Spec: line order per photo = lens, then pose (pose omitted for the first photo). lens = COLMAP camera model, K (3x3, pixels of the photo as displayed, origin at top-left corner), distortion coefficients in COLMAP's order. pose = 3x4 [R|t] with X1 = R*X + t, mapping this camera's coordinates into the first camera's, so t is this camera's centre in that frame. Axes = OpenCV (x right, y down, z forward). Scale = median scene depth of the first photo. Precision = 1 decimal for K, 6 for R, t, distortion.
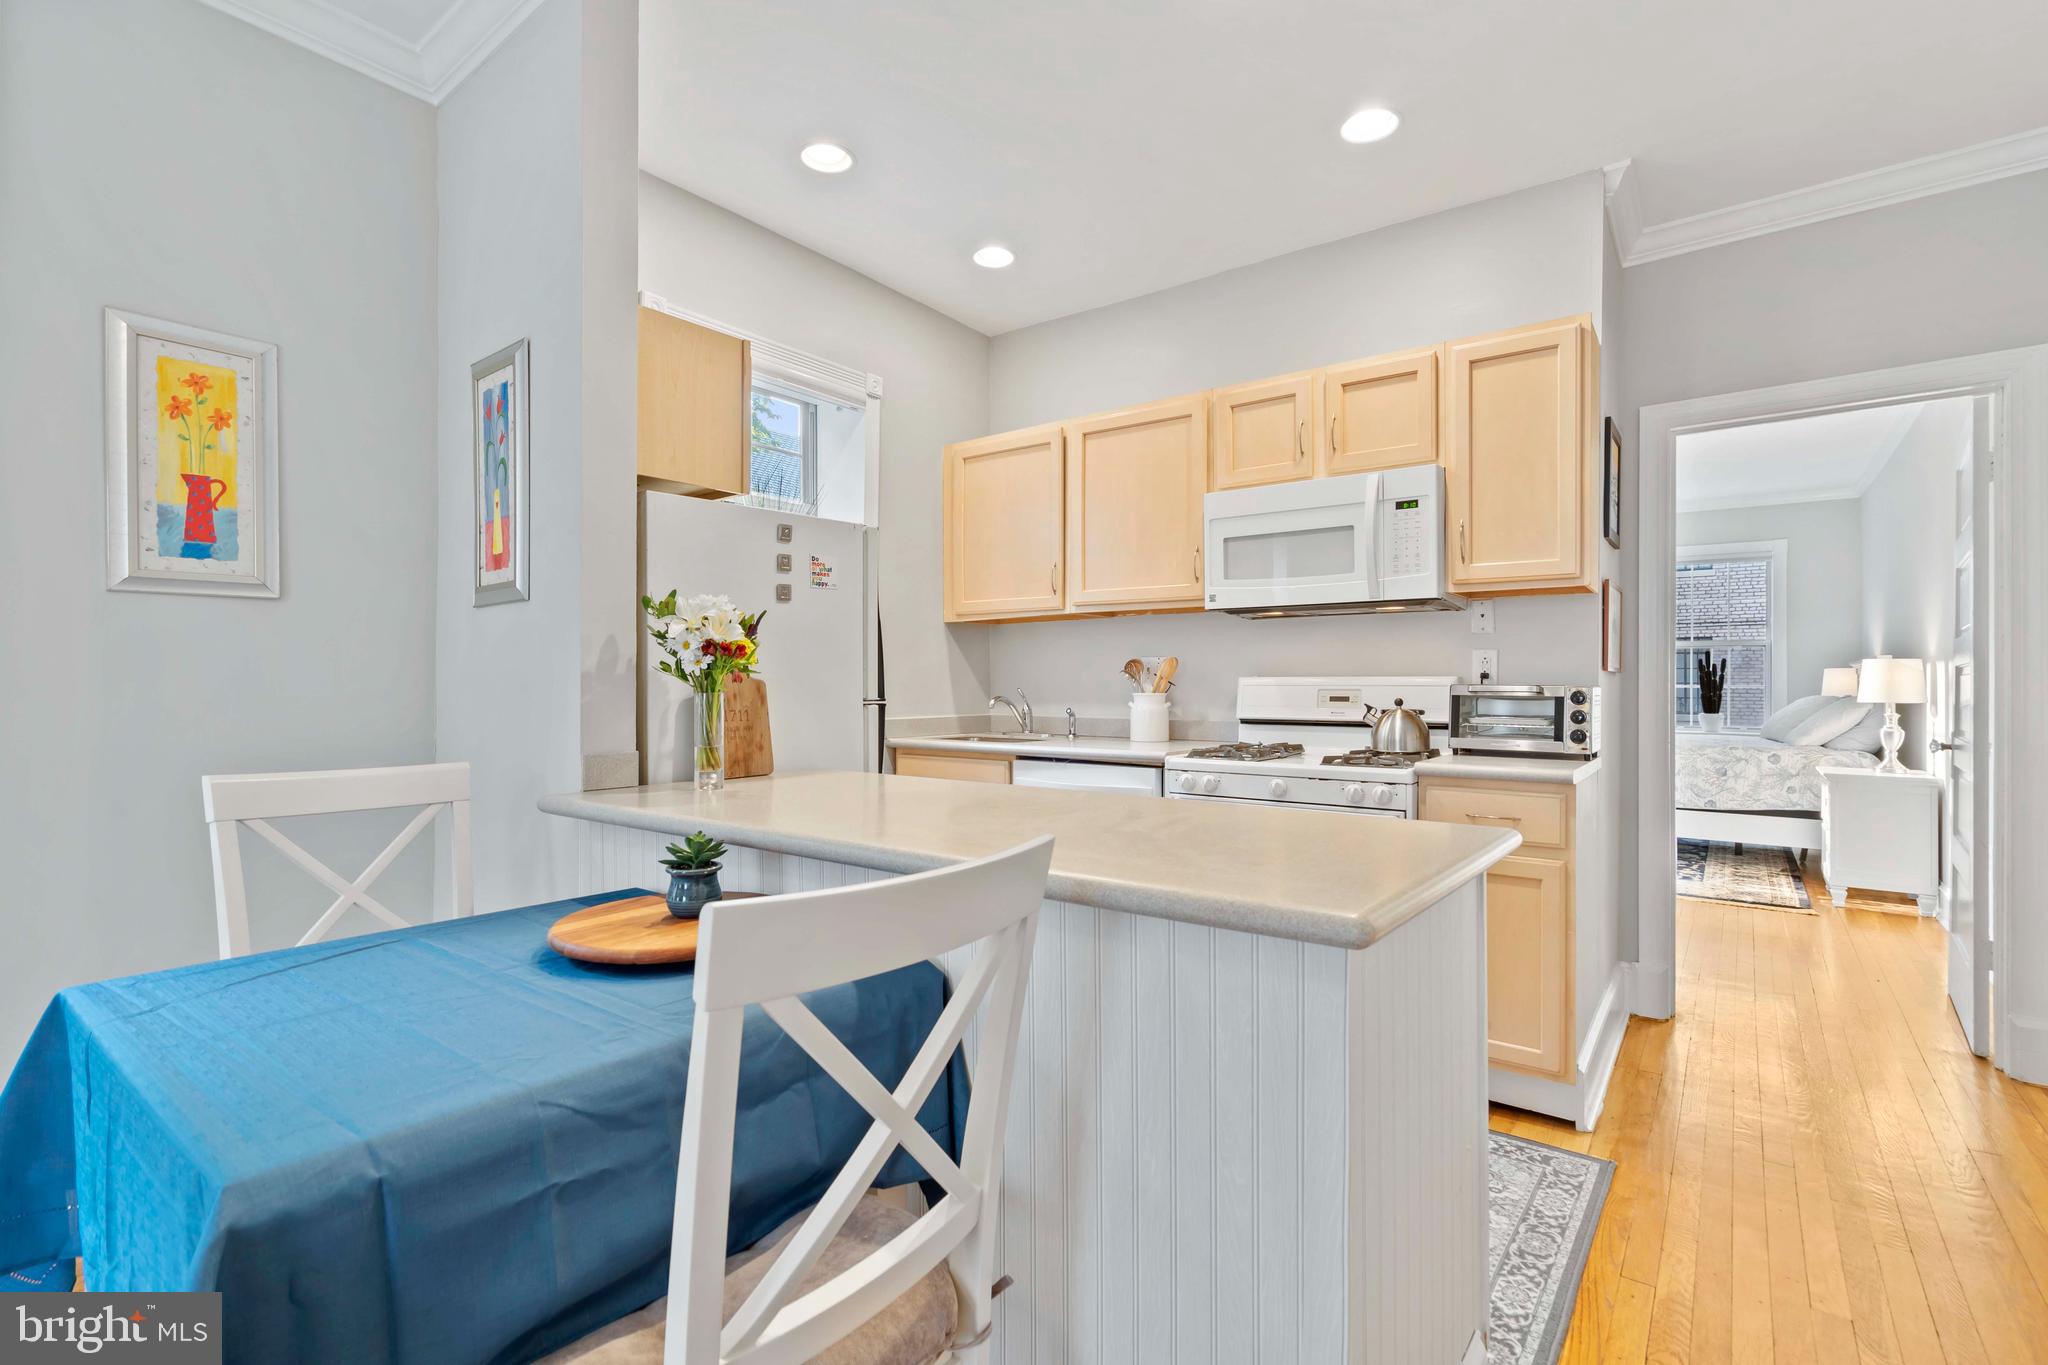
lens RADIAL K [[935.9, 0, 1029.7], [0, 935.9, 678.5], [0, 0, 1]] dist [-0.004519, 0.000011]
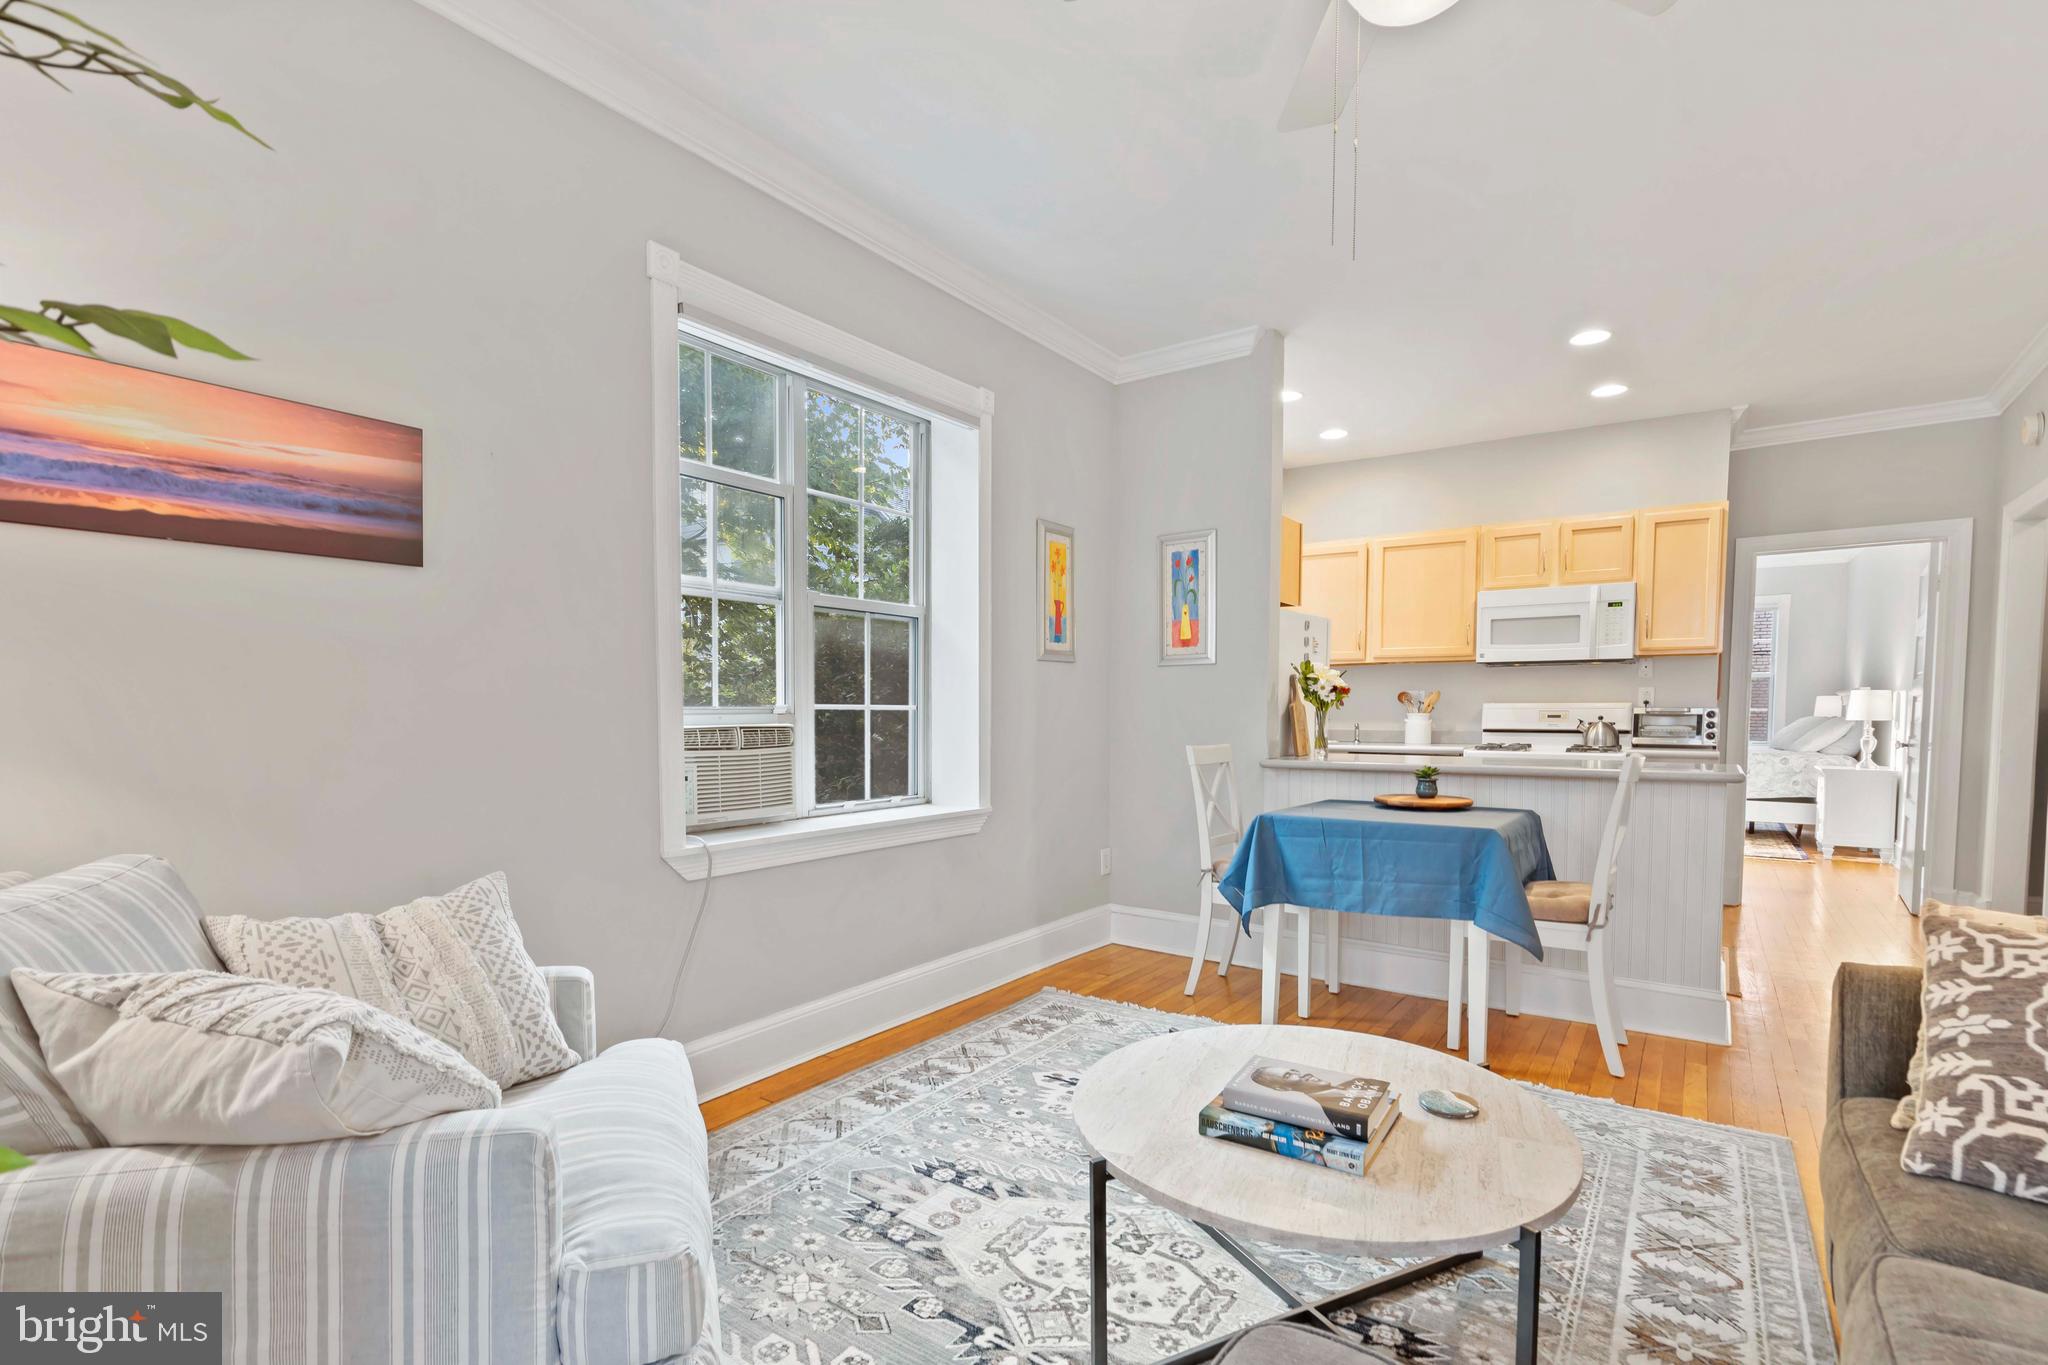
lens RADIAL K [[957.8, 0, 1043.2], [0, 957.8, 760.0], [0, 0, 1]] dist [0.002289, 0.000335]
pose [[0.998885, -0.003465, 0.047089, -0.724076], [0.000738, 0.998327, 0.057814, 0.000189], [-0.047210, -0.057715, 0.997216, -0.728967]]
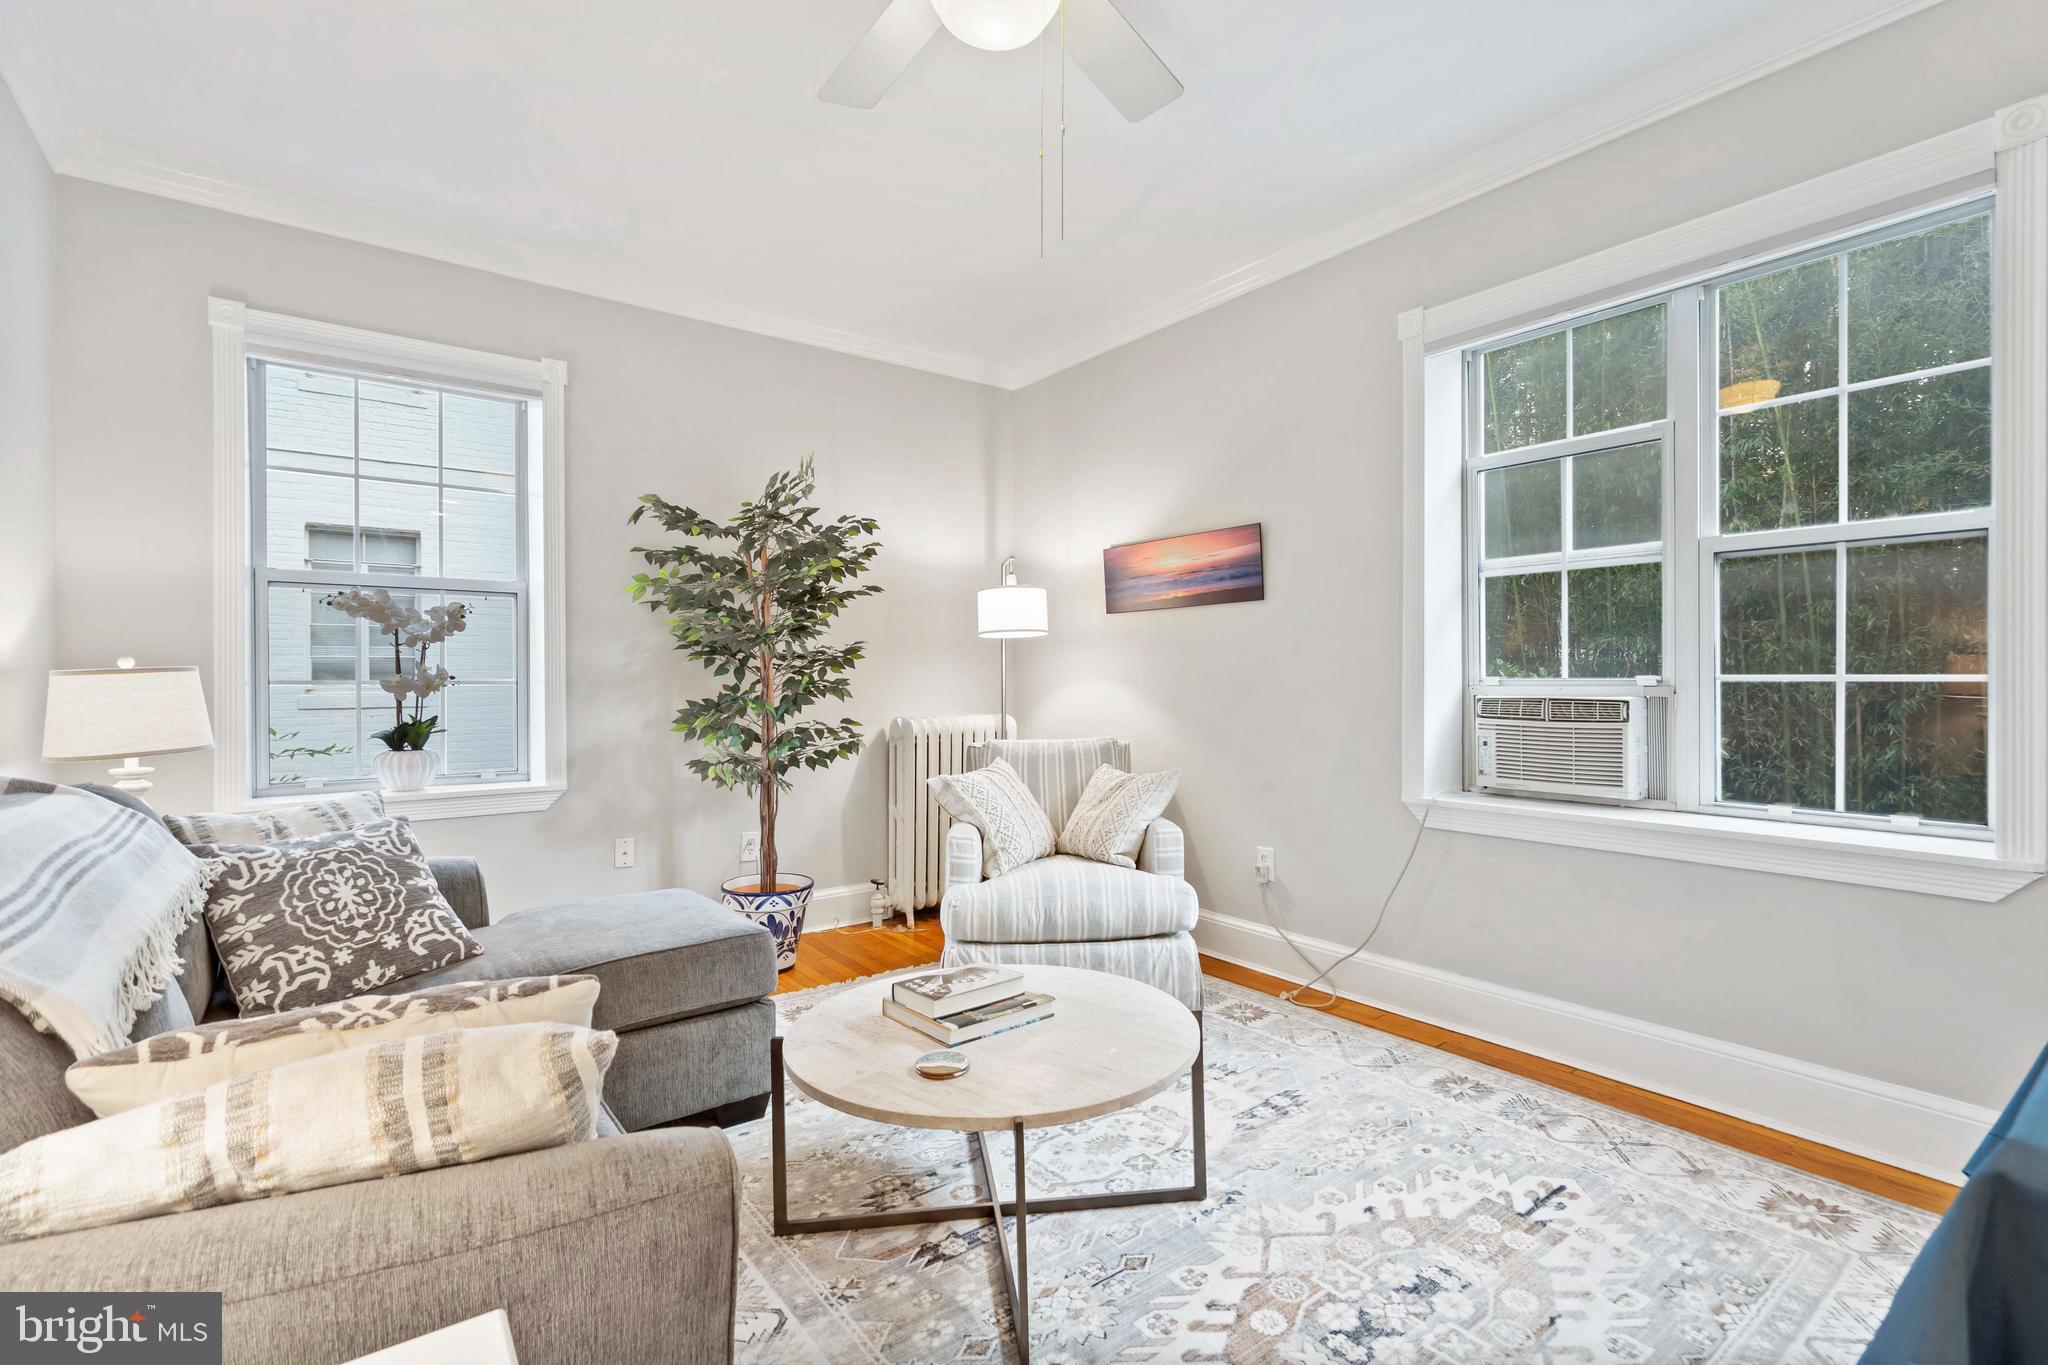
lens RADIAL K [[935.9, 0, 1029.7], [0, 935.9, 678.5], [0, 0, 1]] dist [-0.004519, 0.000011]
pose [[-0.267016, -0.001534, -0.963691, 0.115531], [0.007337, 0.999967, -0.003624, 0.002269], [0.963664, -0.008038, -0.266996, 0.053227]]
